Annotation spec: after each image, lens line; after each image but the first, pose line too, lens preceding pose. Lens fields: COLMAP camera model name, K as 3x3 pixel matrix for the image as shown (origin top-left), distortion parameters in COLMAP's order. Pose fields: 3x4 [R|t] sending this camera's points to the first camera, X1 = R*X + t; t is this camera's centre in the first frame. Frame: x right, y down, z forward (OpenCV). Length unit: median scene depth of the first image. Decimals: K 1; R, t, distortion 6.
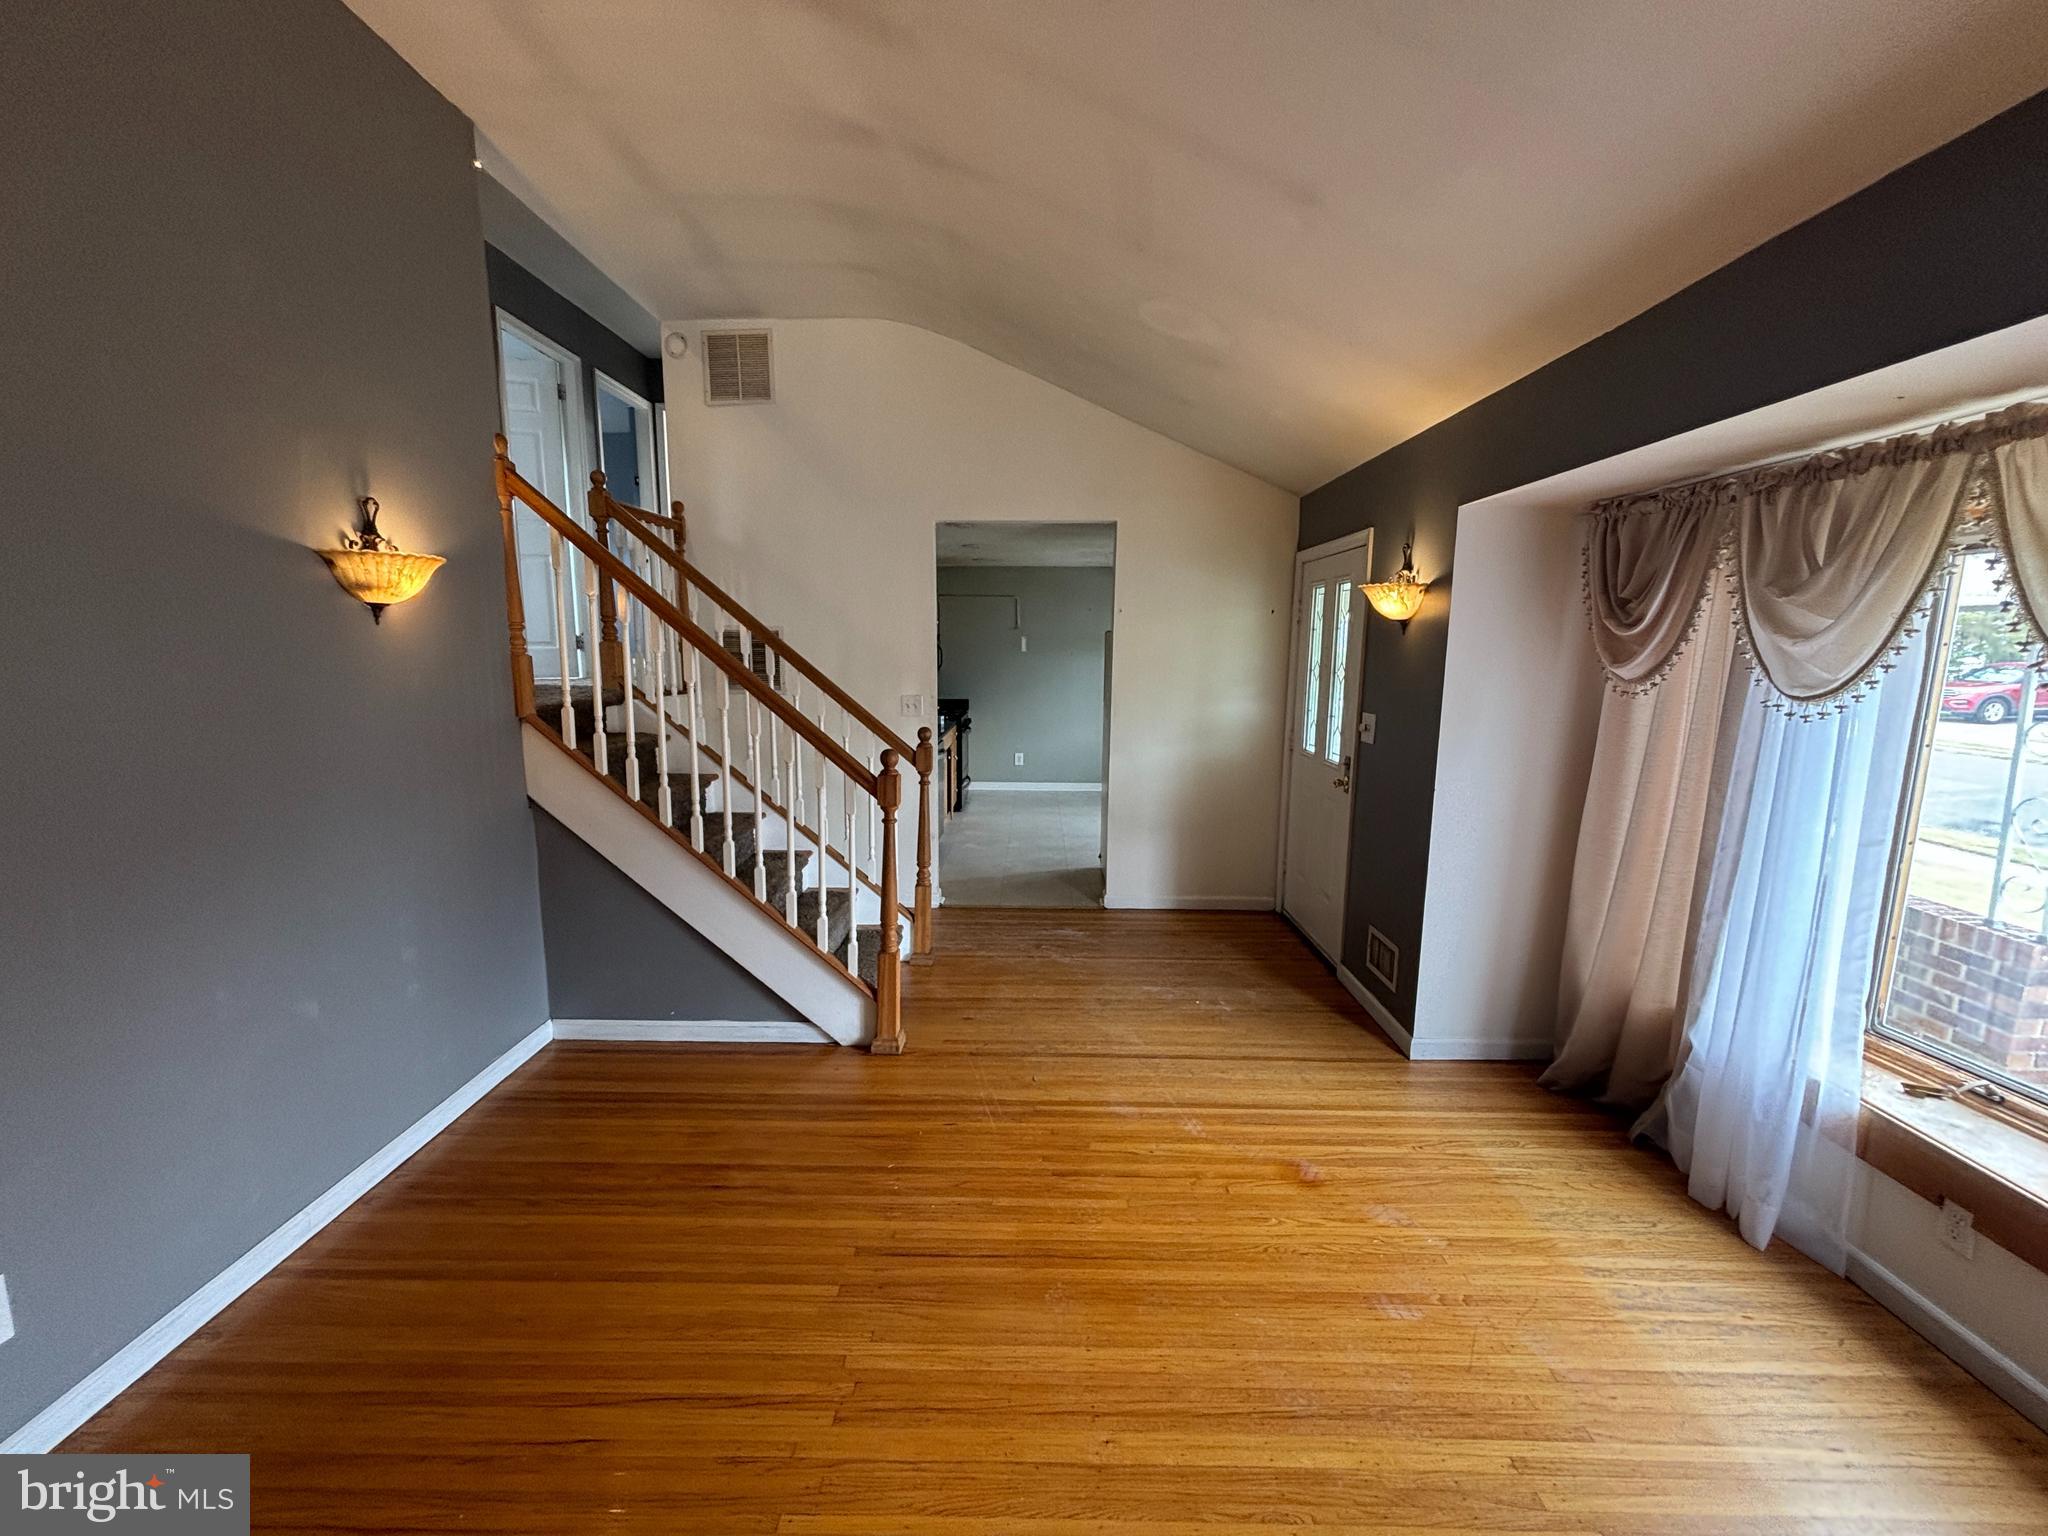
lens RADIAL K [[830.1, 0, 1019.0], [0, 830.1, 768.3], [0, 0, 1]] dist [0.004719, 0.000390]
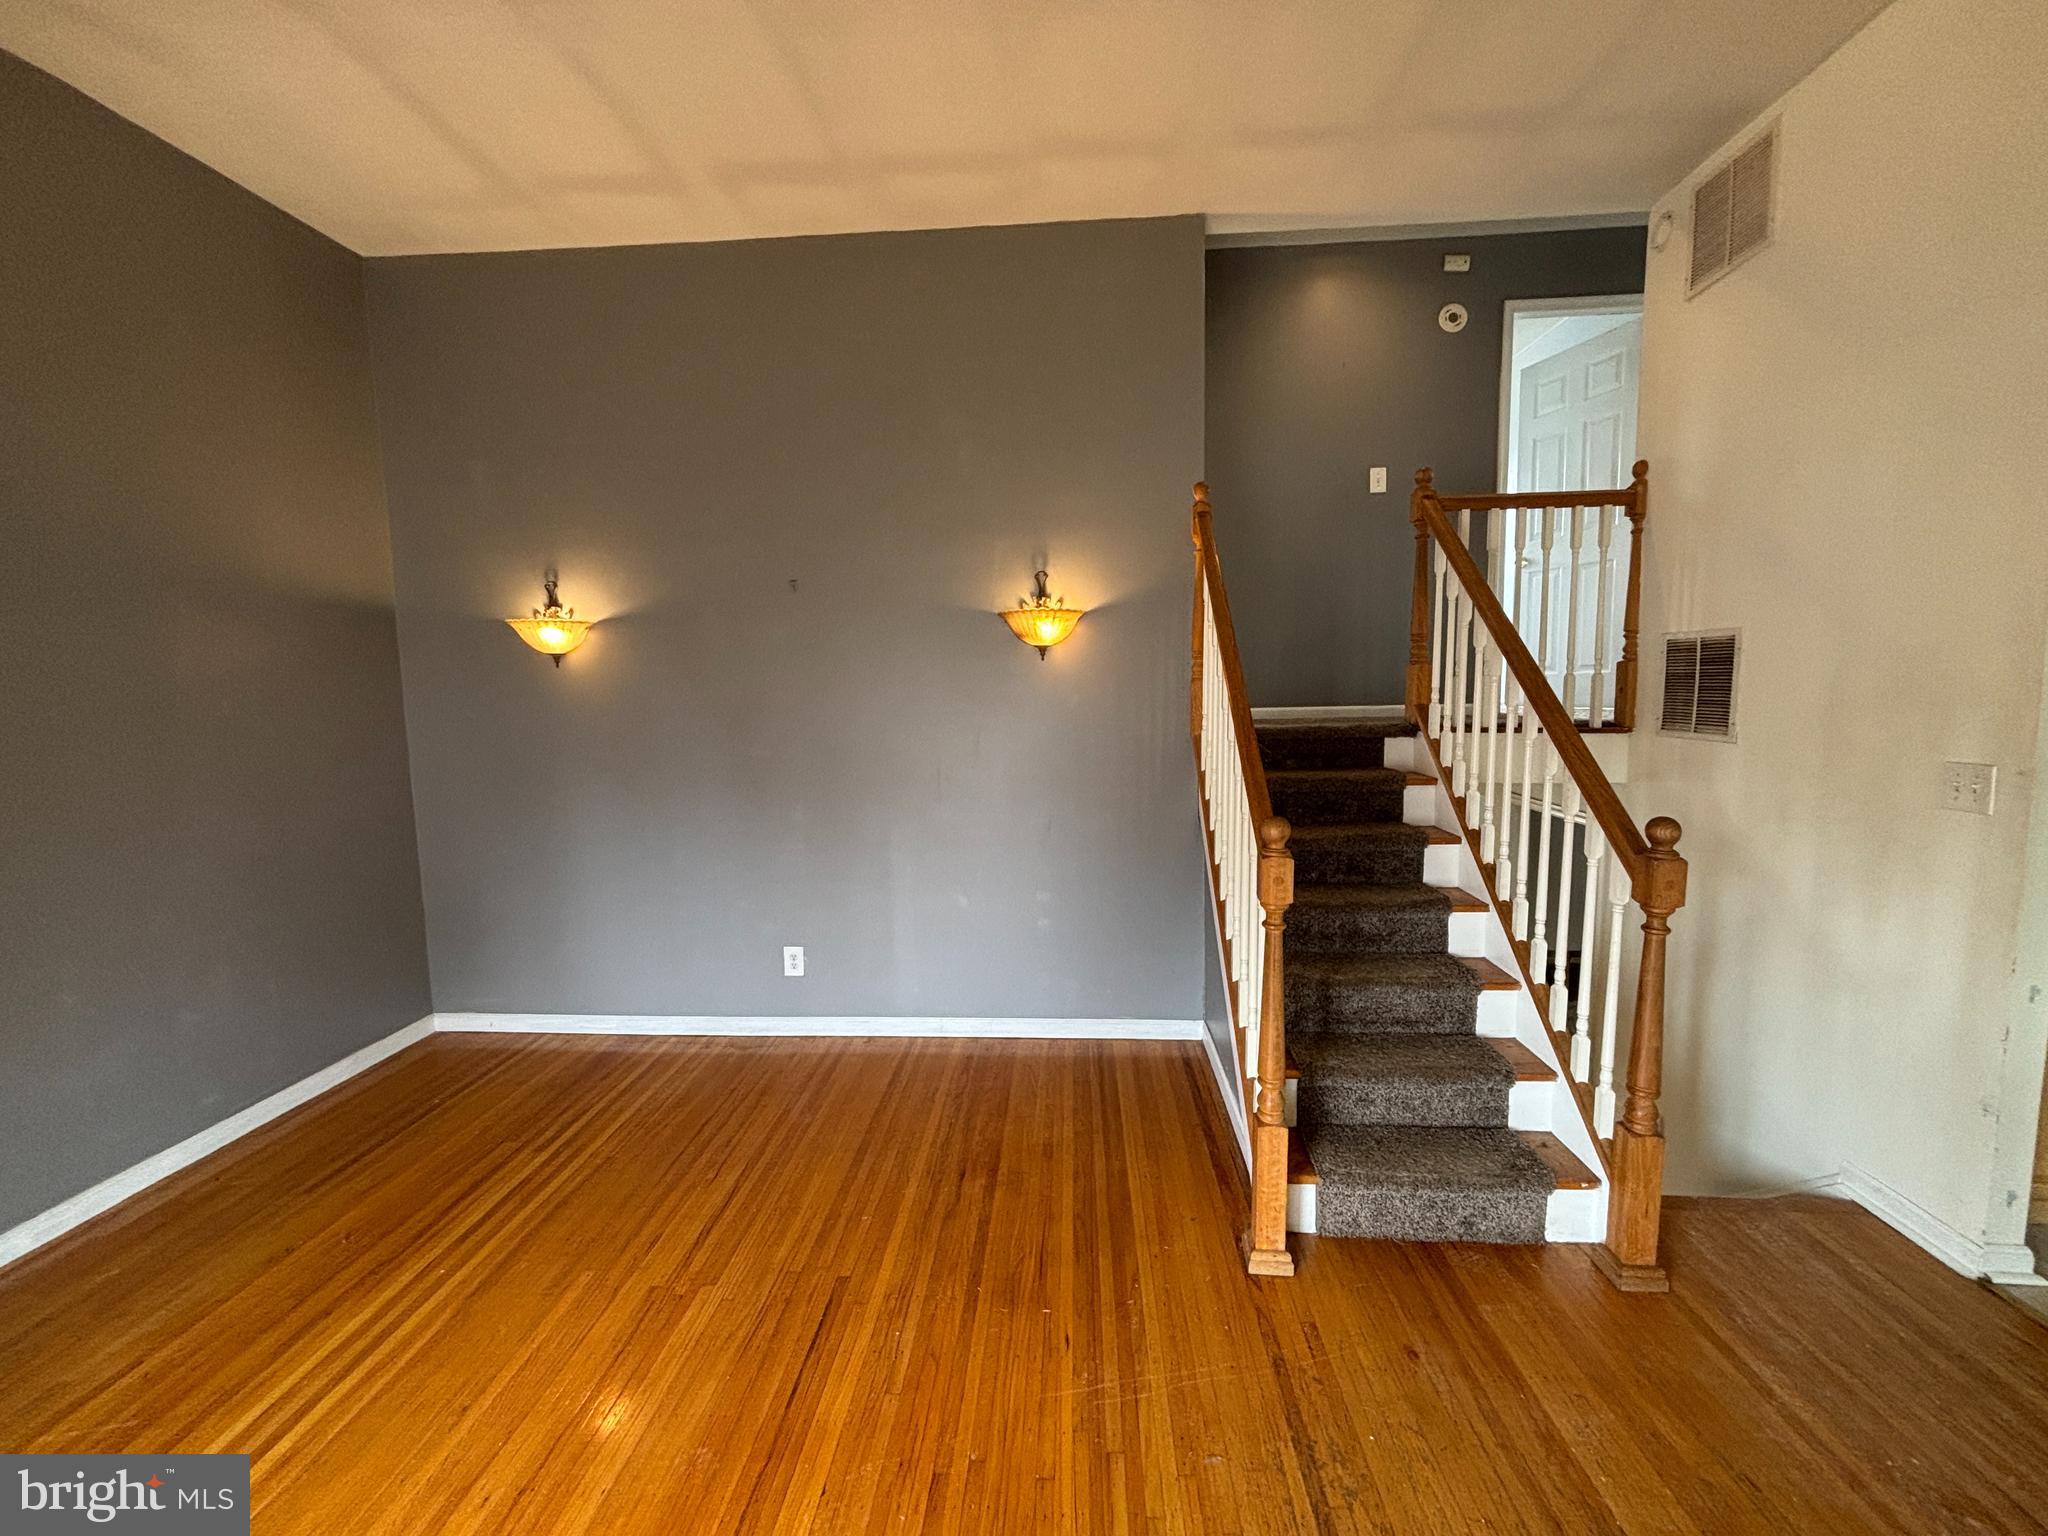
lens RADIAL K [[830.1, 0, 1016.6], [0, 830.1, 769.6], [0, 0, 1]] dist [0.004719, 0.000390]
pose [[-0.047659, 0.097734, -0.994071, 0.581744], [-0.132575, 0.985778, 0.103275, -0.117019], [0.990026, 0.136711, -0.034024, 0.931856]]
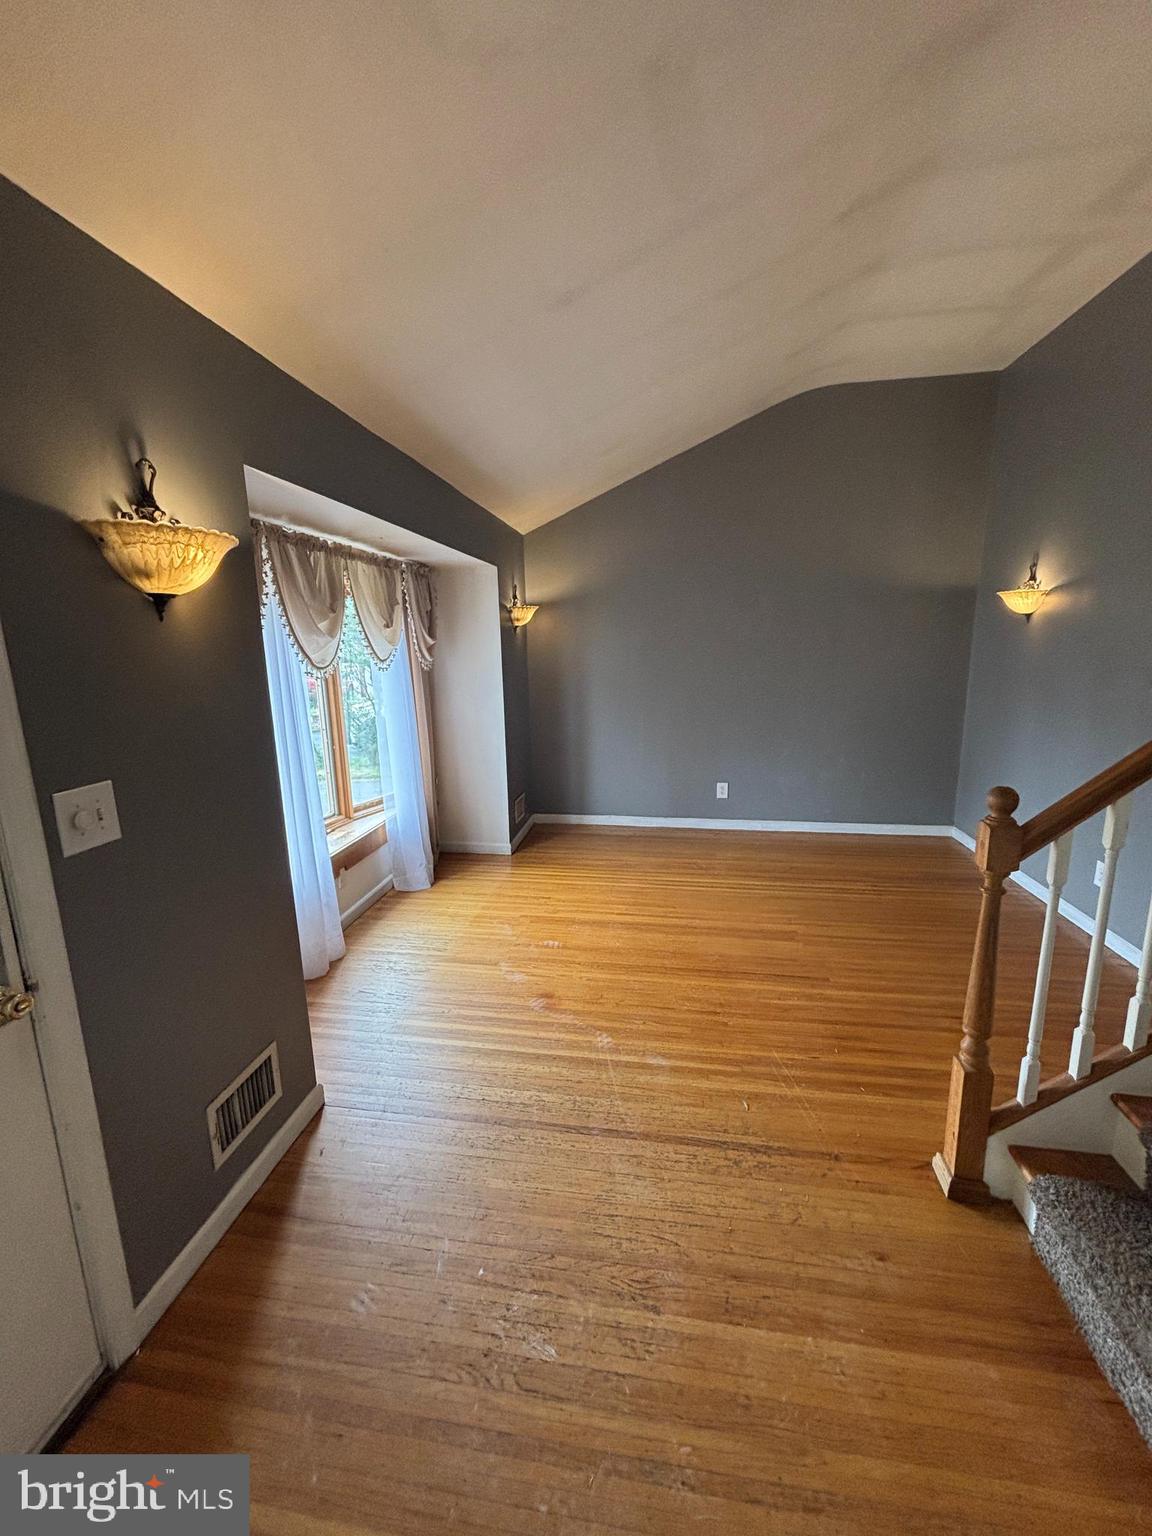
lens RADIAL K [[622.6, 0, 579.3], [0, 622.6, 762.8], [0, 0, 1]] dist [0.004719, 0.000390]
pose [[-0.991344, -0.017393, 0.130136, 0.135205], [0.027834, 0.940815, 0.337775, -0.256342], [-0.128309, 0.338473, -0.932187, 1.734364]]
